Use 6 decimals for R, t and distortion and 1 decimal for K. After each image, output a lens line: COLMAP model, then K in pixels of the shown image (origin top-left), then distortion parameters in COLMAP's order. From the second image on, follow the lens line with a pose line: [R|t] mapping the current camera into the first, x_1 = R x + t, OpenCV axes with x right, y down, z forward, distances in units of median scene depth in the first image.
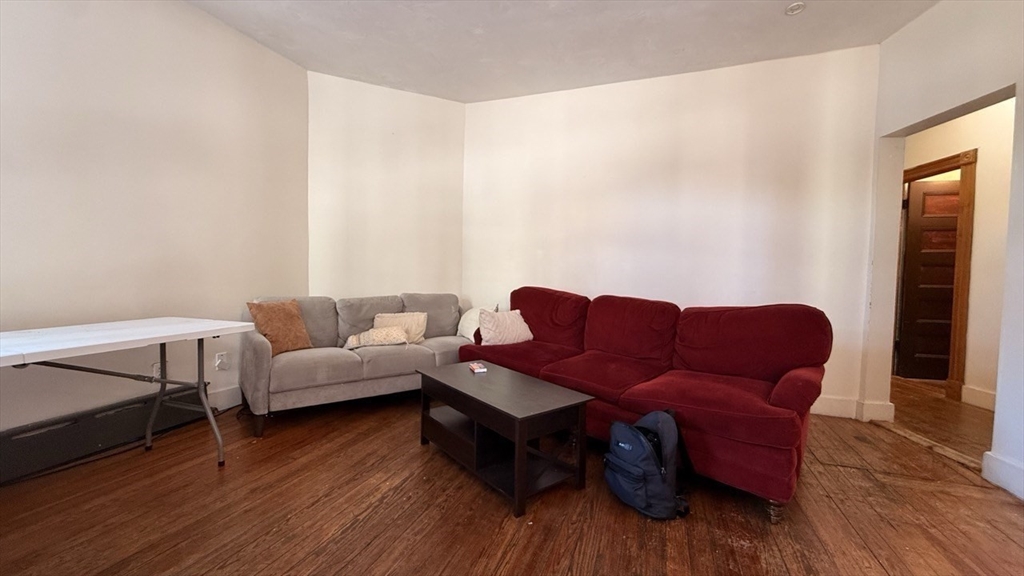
lens RADIAL K [[408.0, 0, 512.0], [0, 408.0, 288.0], [0, 0, 1]] dist [-0.000787, -0.000075]
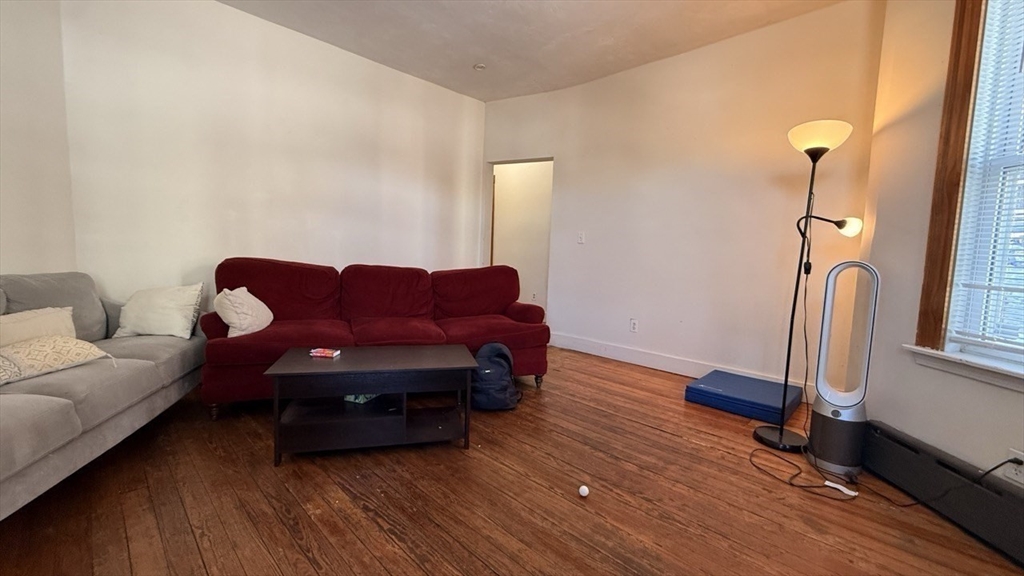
lens RADIAL K [[408.0, 0, 512.0], [0, 408.0, 288.0], [0, 0, 1]] dist [-0.000787, -0.000075]
pose [[0.396945, -0.091492, 0.913271, -0.648820], [0.012242, 0.995459, 0.094404, -0.018171], [-0.917761, -0.026293, 0.396262, 0.266191]]
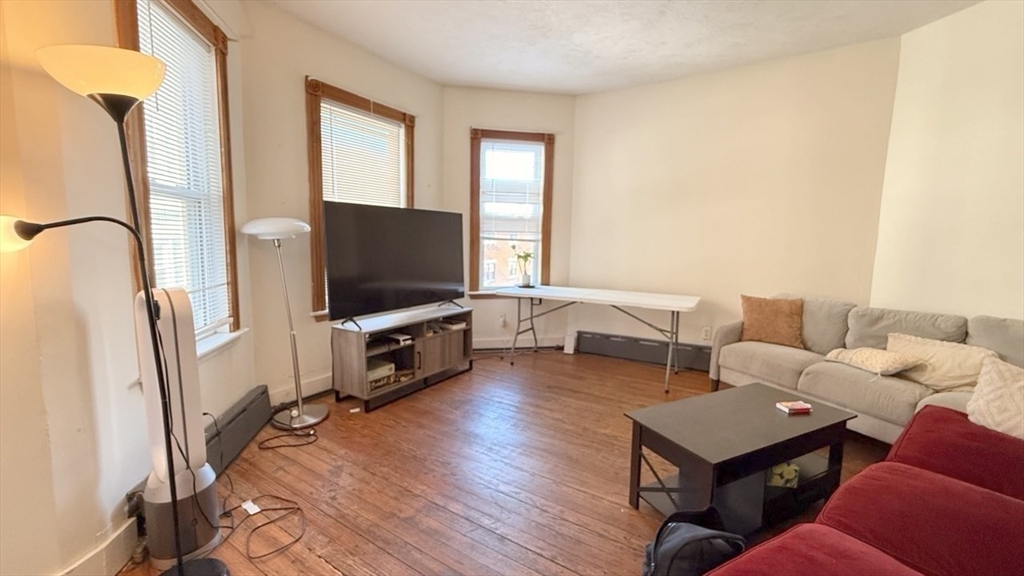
lens RADIAL K [[408.0, 0, 512.0], [0, 408.0, 288.0], [0, 0, 1]] dist [-0.000787, -0.000075]
pose [[-0.221471, 0.091041, -0.970908, 0.716922], [-0.059191, 0.992542, 0.106572, -0.077742], [0.973369, 0.081071, -0.214430, 0.568472]]
